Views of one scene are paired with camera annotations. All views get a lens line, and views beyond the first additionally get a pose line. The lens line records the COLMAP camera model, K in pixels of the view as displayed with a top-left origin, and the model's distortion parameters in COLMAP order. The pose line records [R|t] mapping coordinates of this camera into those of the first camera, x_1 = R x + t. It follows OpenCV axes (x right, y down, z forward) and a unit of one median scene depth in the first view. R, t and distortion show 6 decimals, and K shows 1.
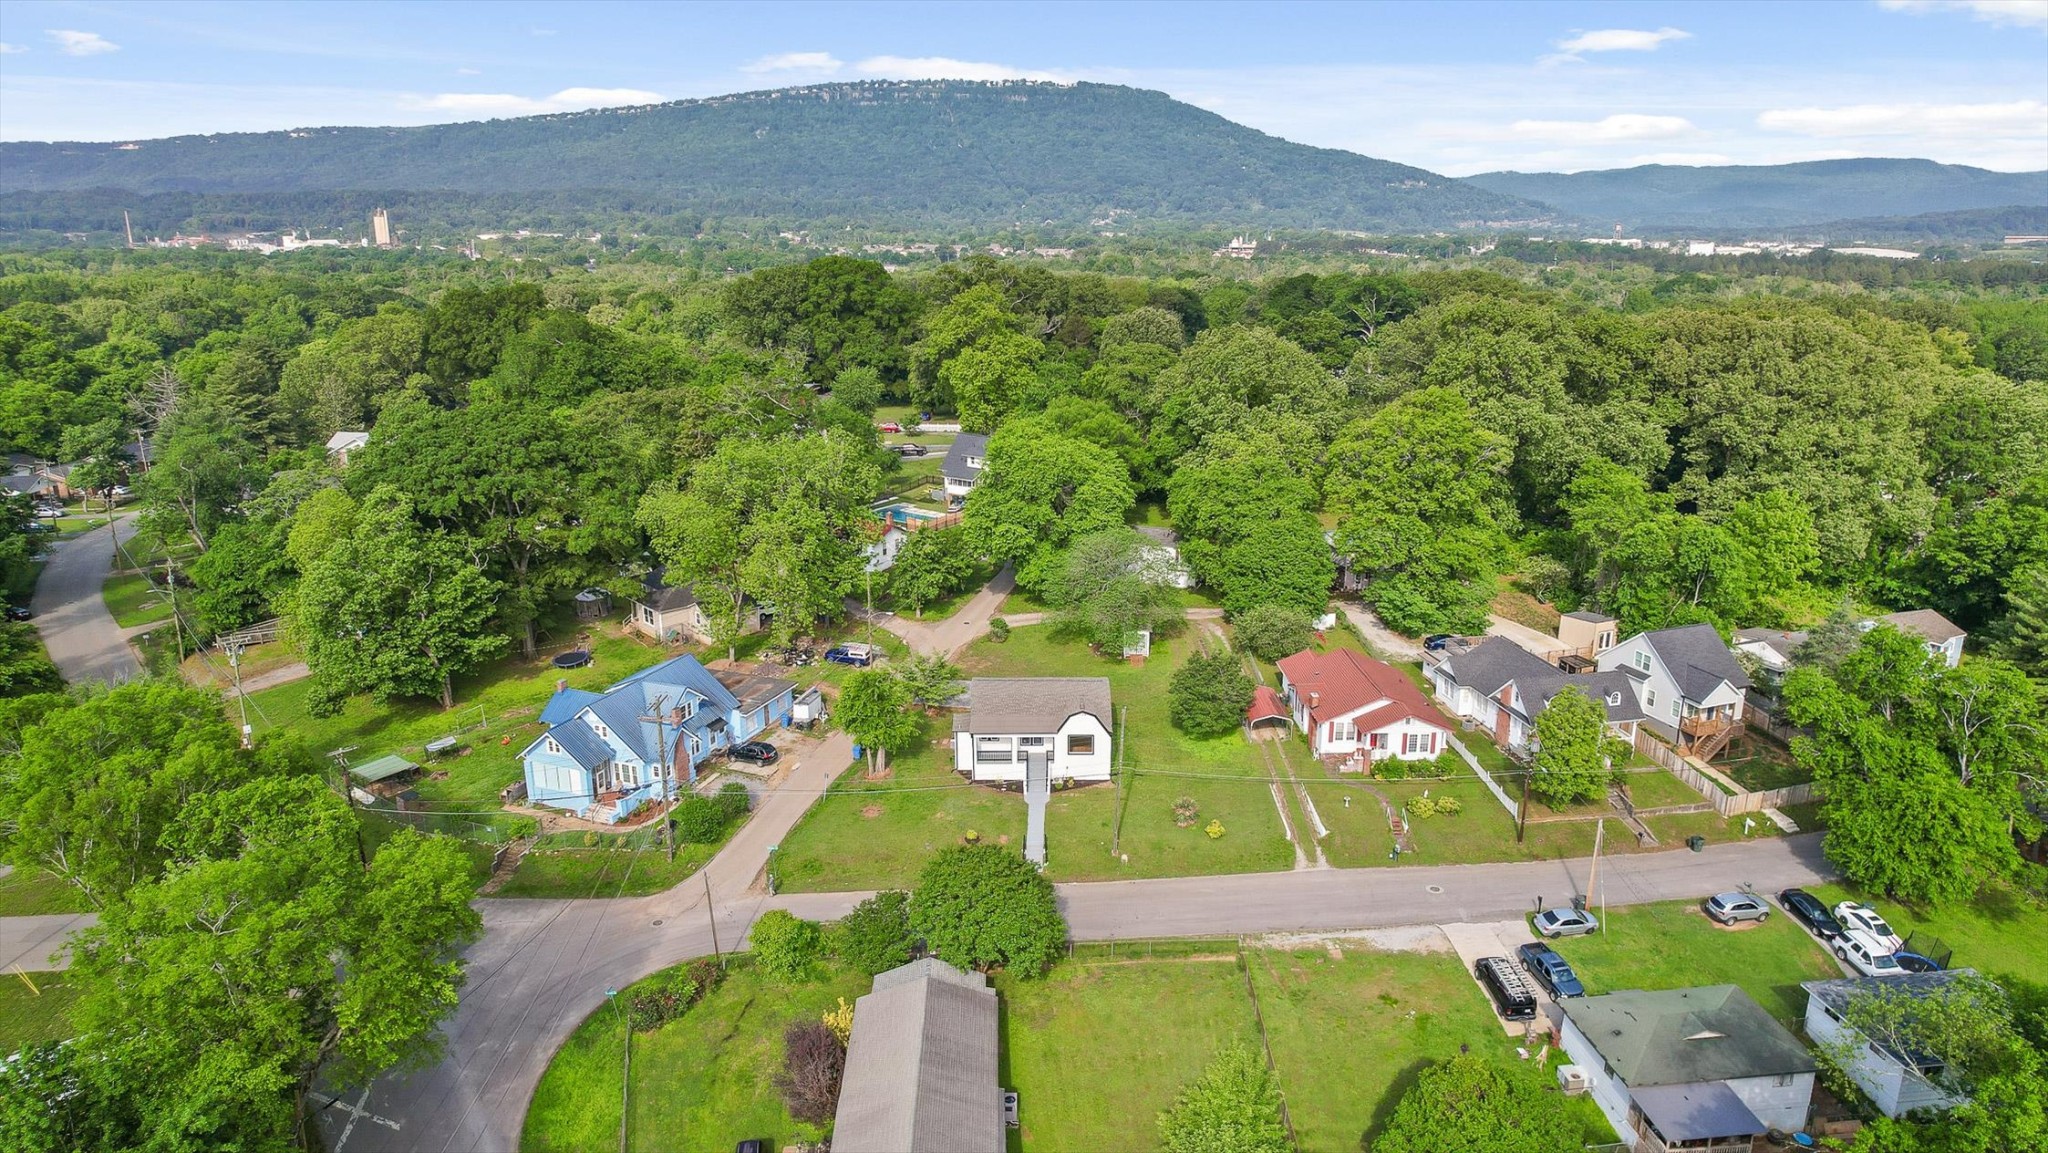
lens RADIAL K [[1303.5, 0, 1035.0], [0, 1303.5, 574.7], [0, 0, 1]] dist [-0.078546, 0.068509]
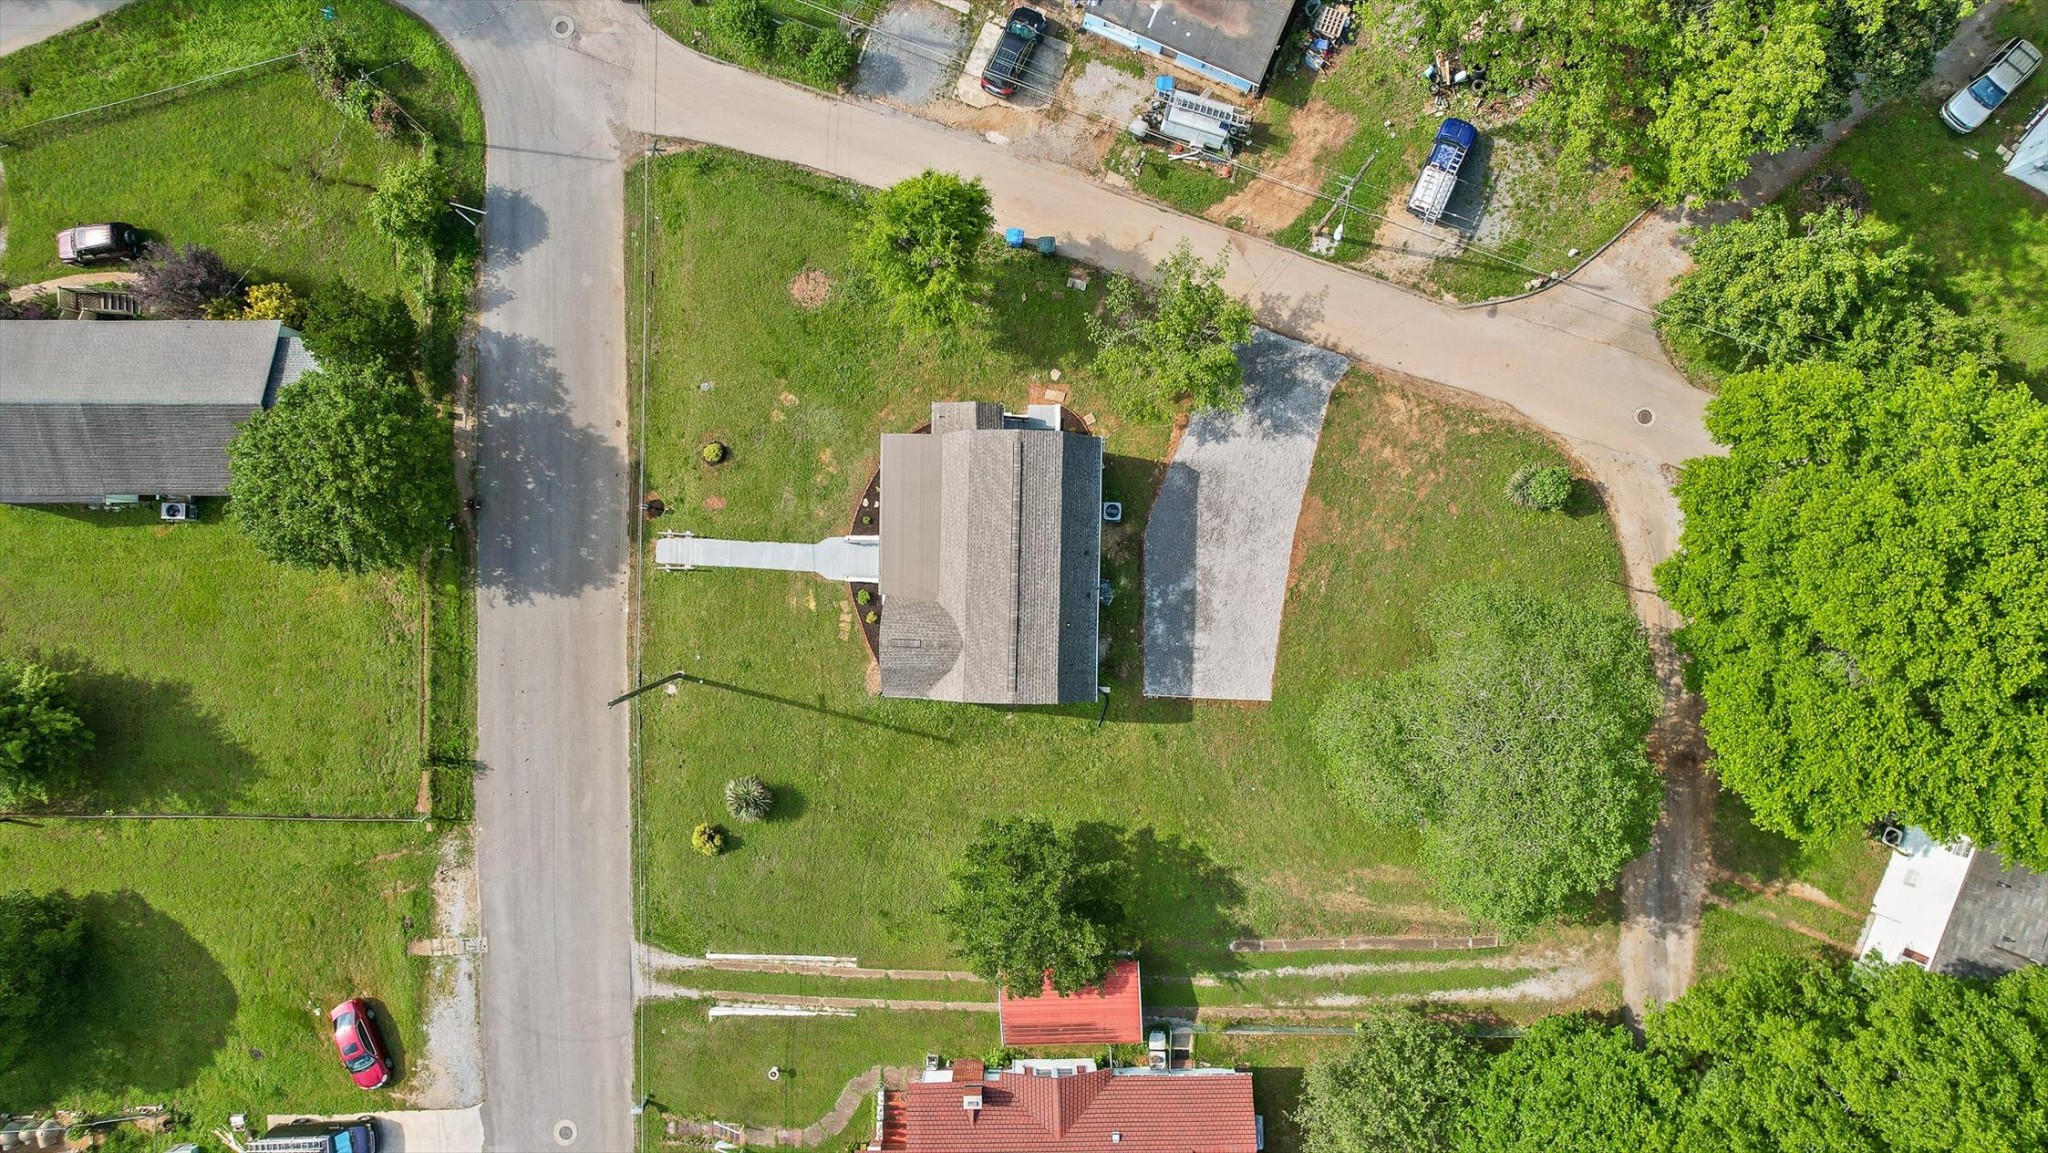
lens RADIAL K [[1303.5, 0, 1035.0], [0, 1303.5, 574.7], [0, 0, 1]] dist [-0.078546, 0.068509]
pose [[-0.026298, 0.999544, -0.014822, 0.012305], [-0.272181, 0.007107, 0.962220, -0.341526], [0.961887, 0.029339, 0.271870, 0.745486]]
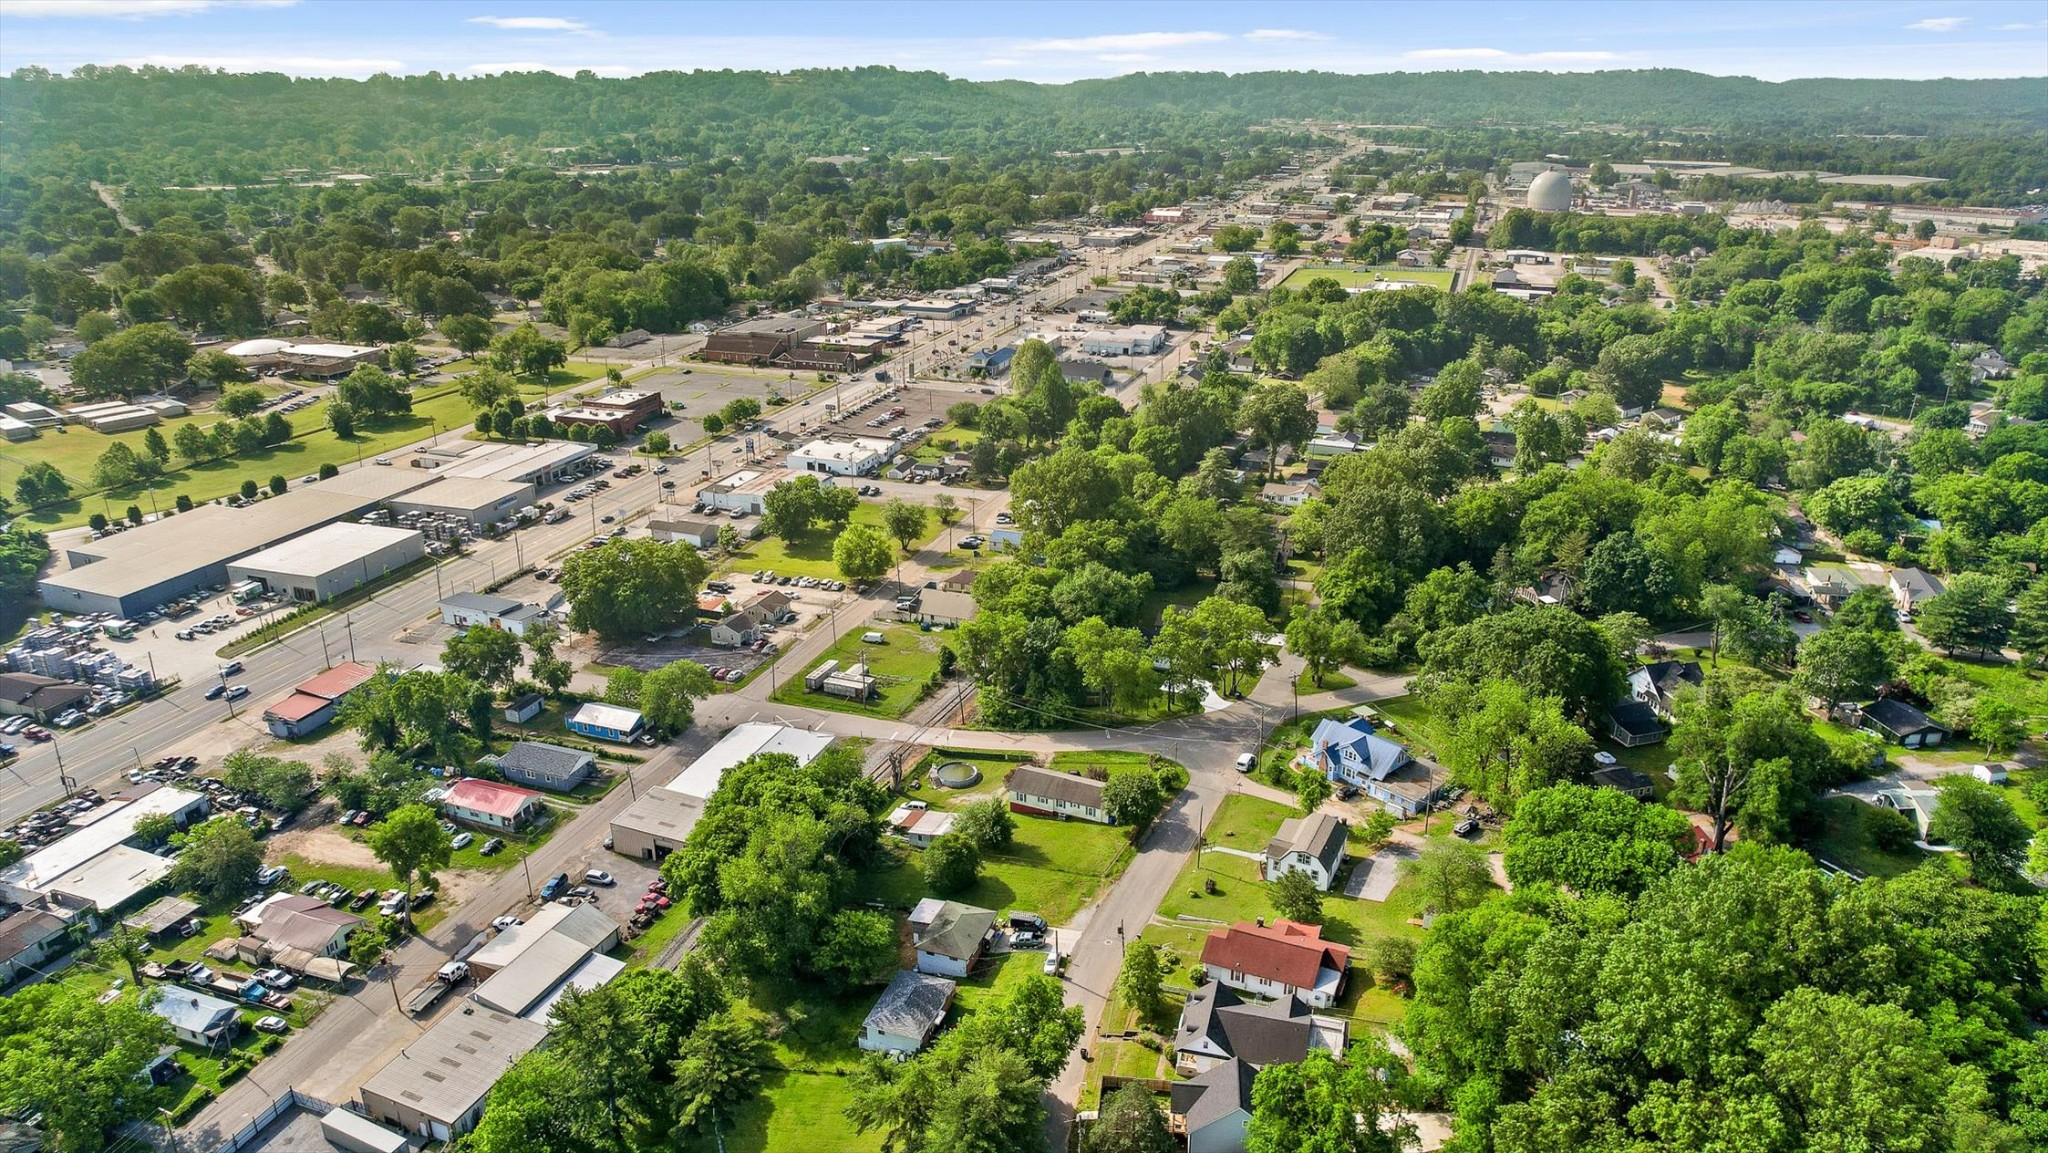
lens RADIAL K [[1303.5, 0, 1035.0], [0, 1303.5, 574.7], [0, 0, 1]] dist [-0.078546, 0.068509]
pose [[-0.444196, 0.313890, -0.839144, 1.316013], [-0.239374, 0.860990, 0.448773, -0.784914], [0.863360, 0.400212, -0.307311, 0.918087]]
